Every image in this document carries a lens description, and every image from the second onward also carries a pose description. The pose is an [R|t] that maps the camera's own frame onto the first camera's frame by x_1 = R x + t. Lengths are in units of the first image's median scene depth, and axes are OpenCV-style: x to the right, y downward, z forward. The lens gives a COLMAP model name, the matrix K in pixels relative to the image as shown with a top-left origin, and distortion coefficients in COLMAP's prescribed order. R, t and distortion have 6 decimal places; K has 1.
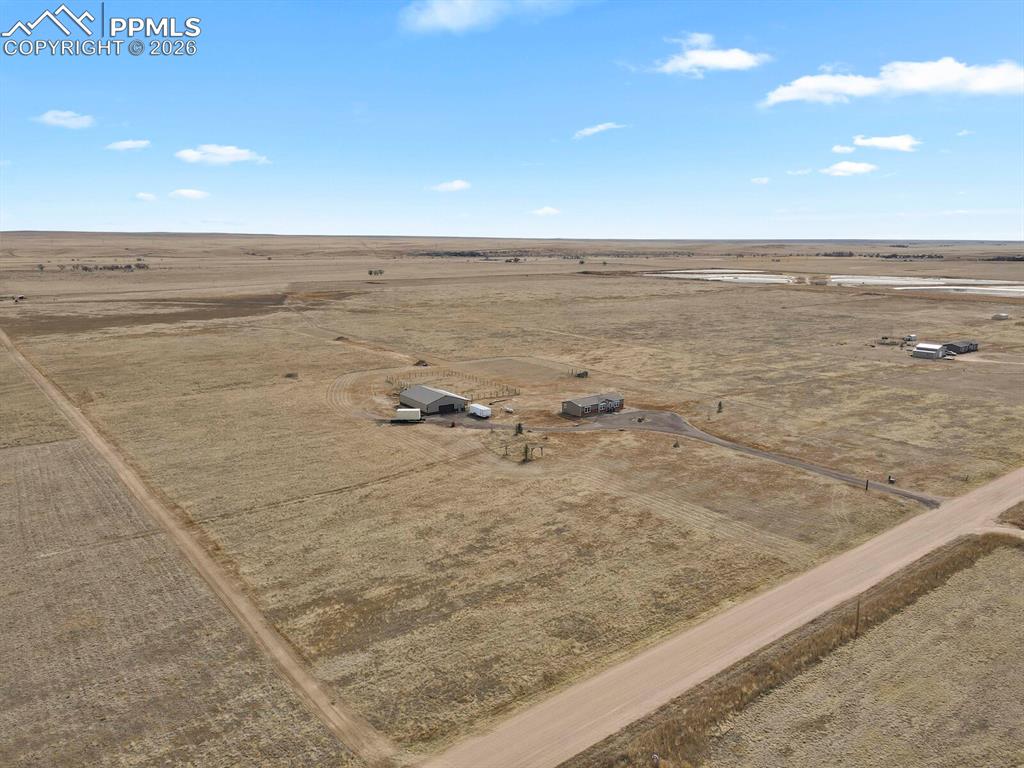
lens RADIAL K [[742.0, 0, 512.0], [0, 742.0, 384.0], [0, 0, 1]] dist [0.018411, 0.006538]
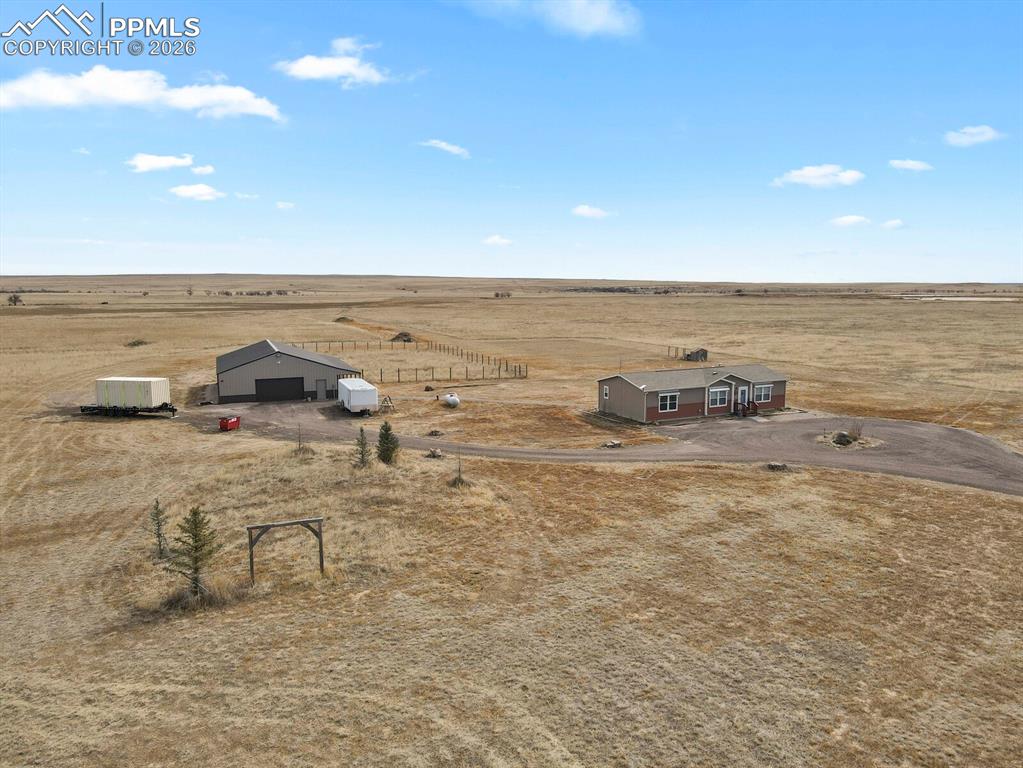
lens RADIAL K [[741.2, 0, 511.5], [0, 741.2, 384.0], [0, 0, 1]] dist [0.018411, 0.006538]
pose [[0.978384, 0.028605, -0.204807, 0.121194], [-0.040477, 0.997720, -0.054011, 0.056125], [0.202795, 0.061133, 0.977311, 0.801903]]
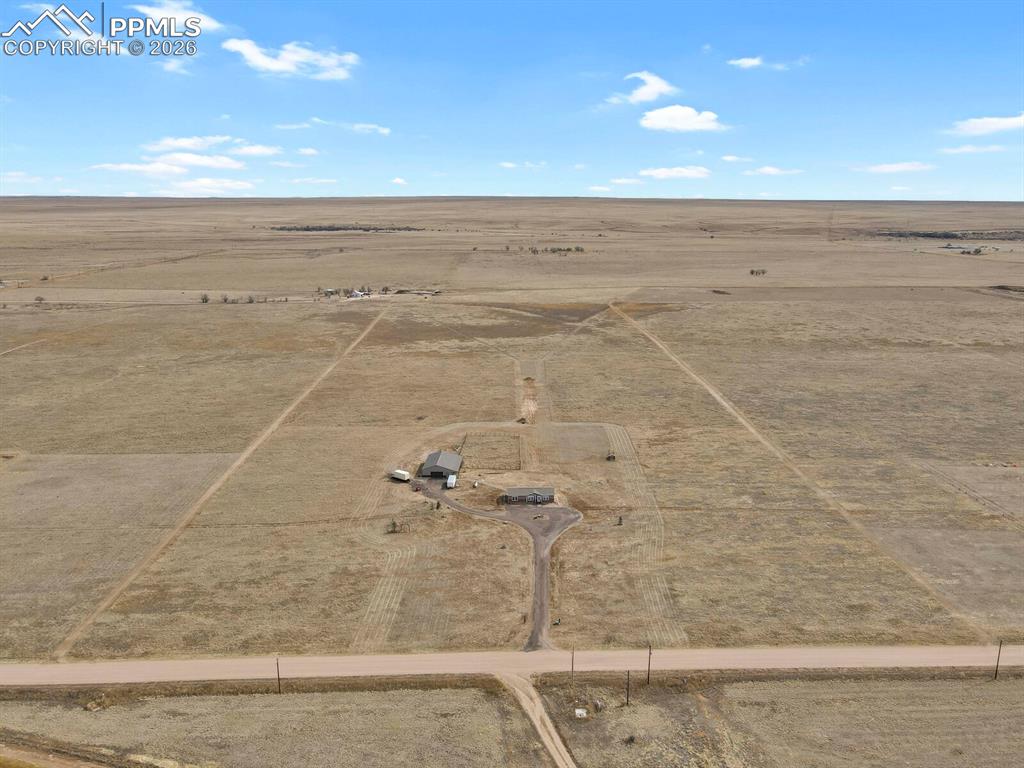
lens RADIAL K [[742.0, 0, 512.0], [0, 742.0, 384.0], [0, 0, 1]] dist [0.018411, 0.006538]
pose [[0.808413, 0.141163, -0.571437, 0.974570], [-0.113497, 0.989982, 0.083993, -0.326845], [0.577569, -0.003045, 0.816336, -0.076282]]
